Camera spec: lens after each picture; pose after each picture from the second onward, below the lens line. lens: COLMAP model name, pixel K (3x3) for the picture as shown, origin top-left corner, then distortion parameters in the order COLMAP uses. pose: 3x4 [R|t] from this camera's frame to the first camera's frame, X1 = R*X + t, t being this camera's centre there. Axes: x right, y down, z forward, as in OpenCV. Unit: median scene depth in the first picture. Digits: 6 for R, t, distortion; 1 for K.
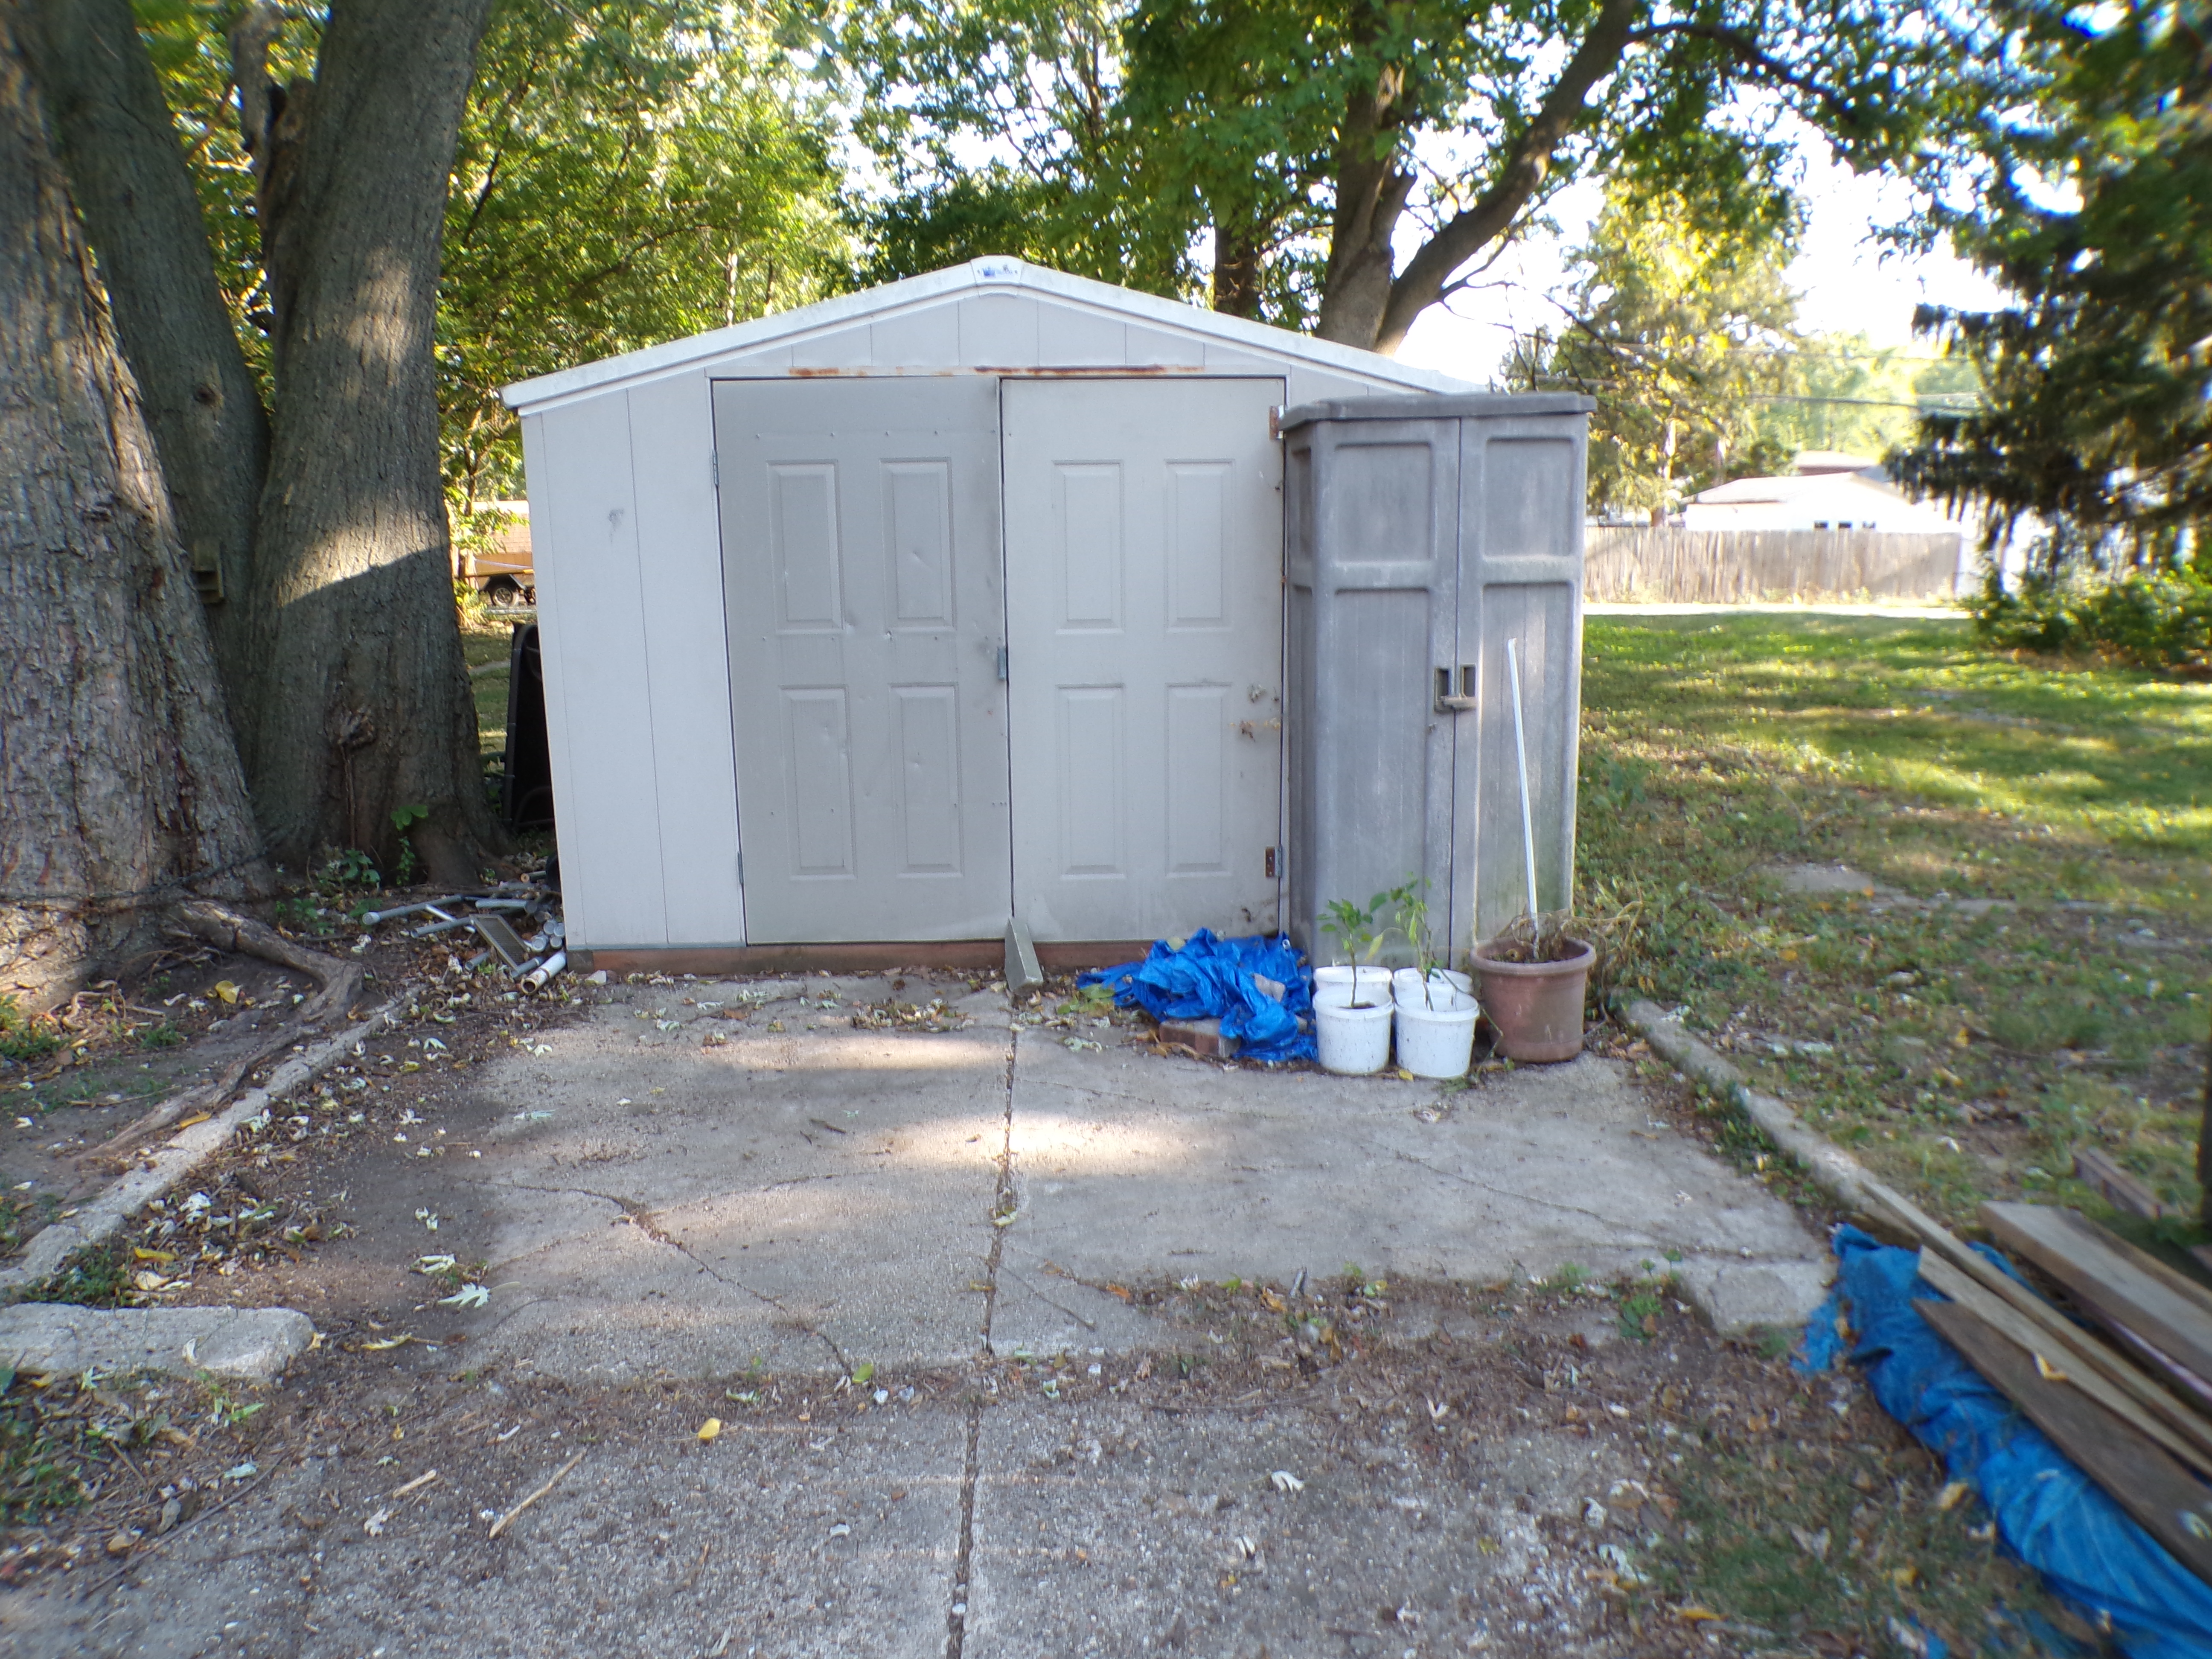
lens RADIAL K [[1514.7, 0, 1074.3], [0, 1514.7, 838.9], [0, 0, 1]] dist [-0.055370, 0.030092]
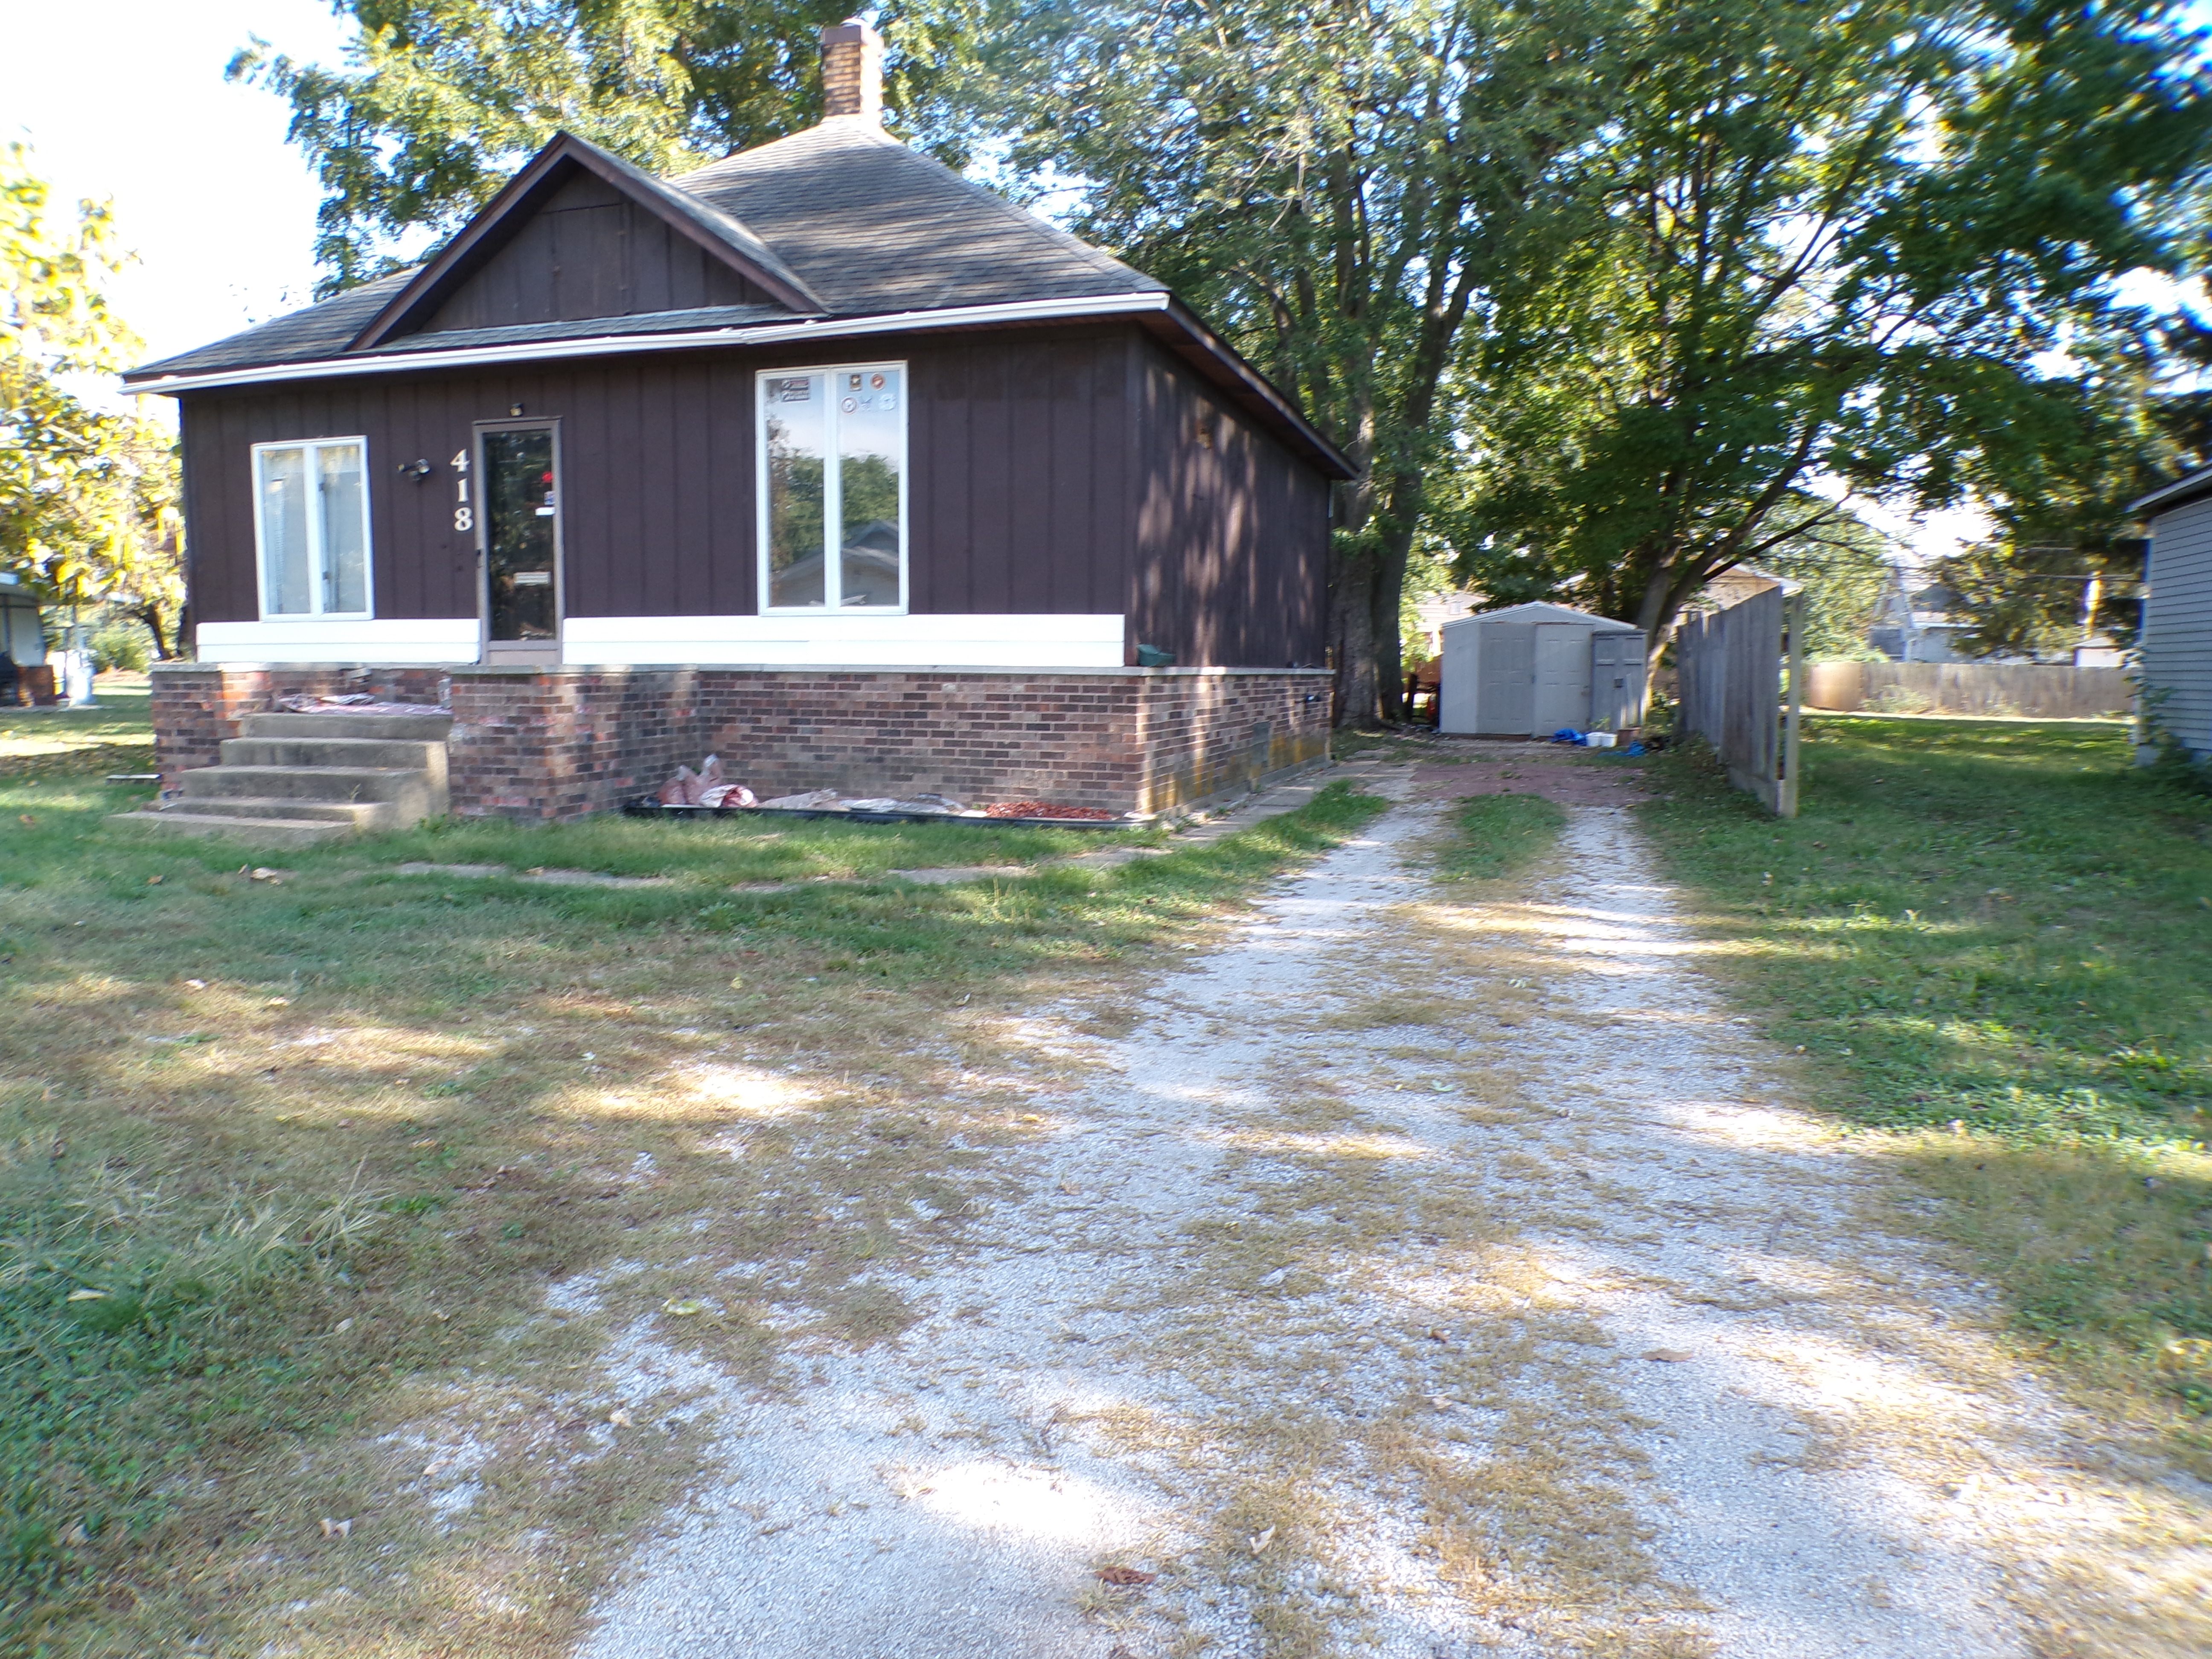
lens RADIAL K [[1550.7, 0, 1090.4], [0, 1550.7, 832.5], [0, 0, 1]] dist [-0.003036, -0.078417]
pose [[0.951471, 0.055226, -0.302742, 0.152472], [-0.087089, 0.991872, -0.092771, 1.074321], [0.295158, 0.114634, 0.948547, -4.596388]]
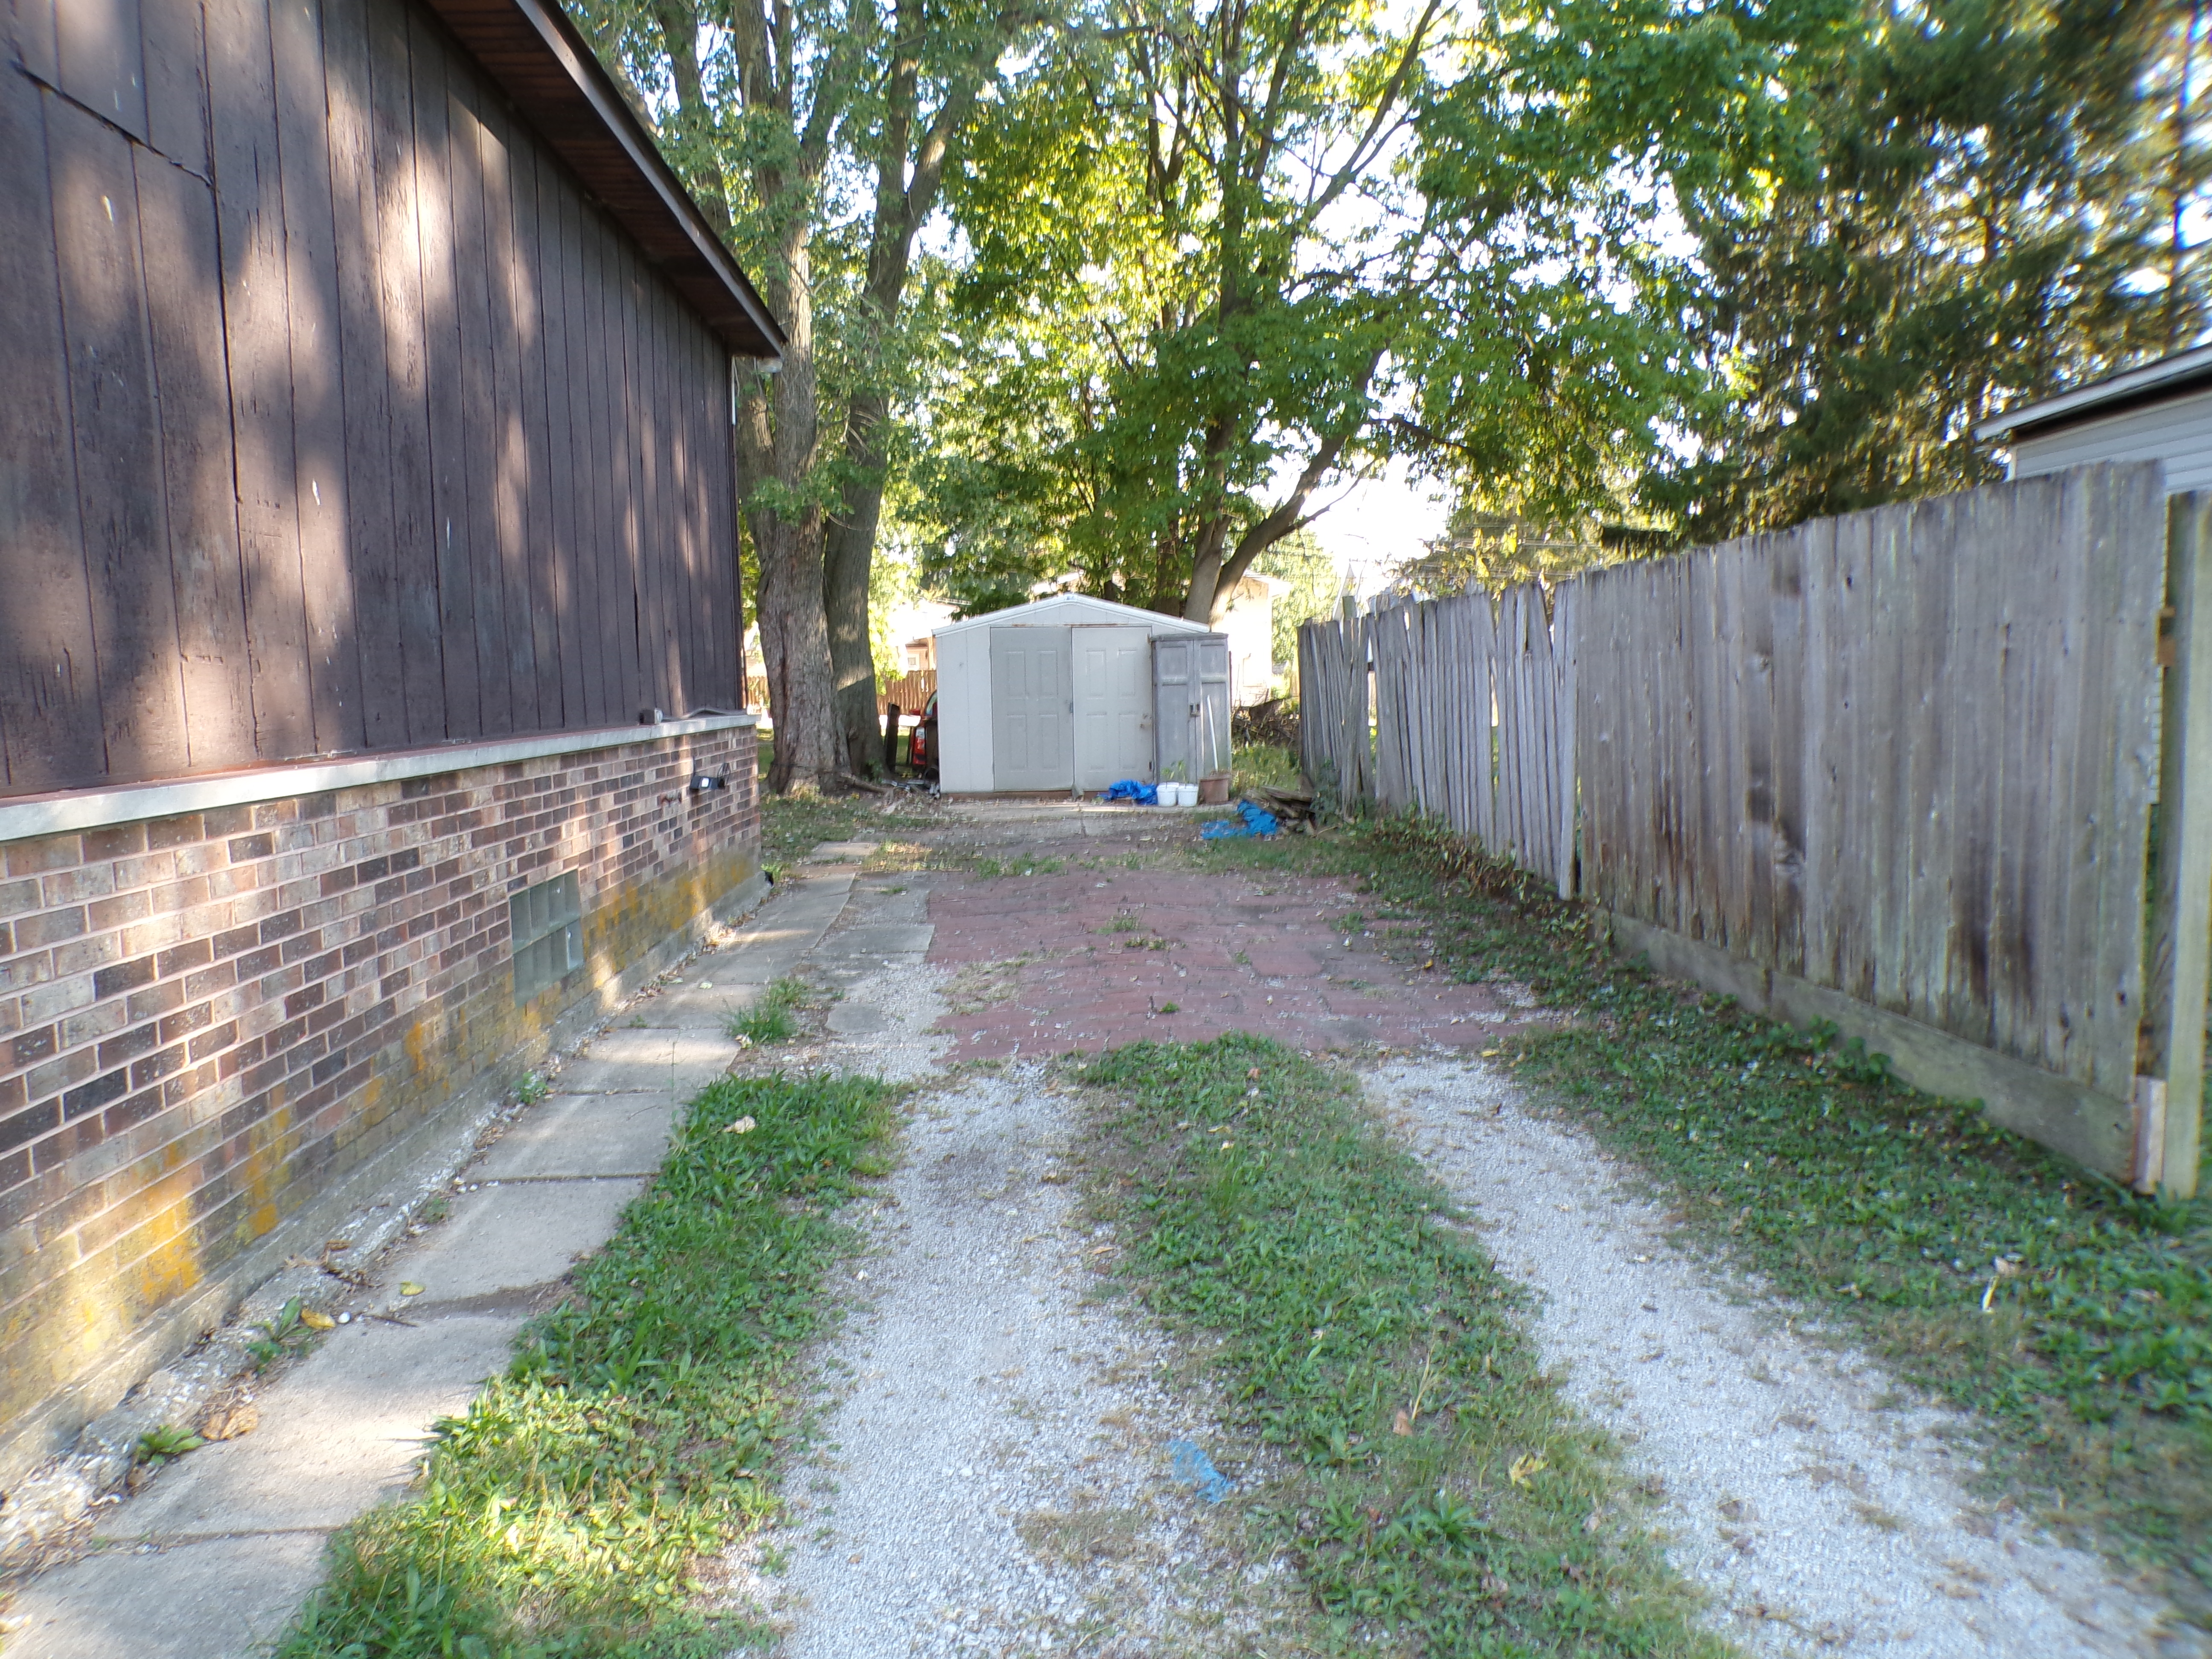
lens RADIAL K [[1550.7, 0, 1090.4], [0, 1550.7, 832.5], [0, 0, 1]] dist [-0.003036, -0.078417]
pose [[0.999586, -0.007781, 0.027690, -0.108135], [0.010925, 0.993273, -0.115278, 0.616050], [-0.026607, 0.115533, 0.992947, -2.656355]]
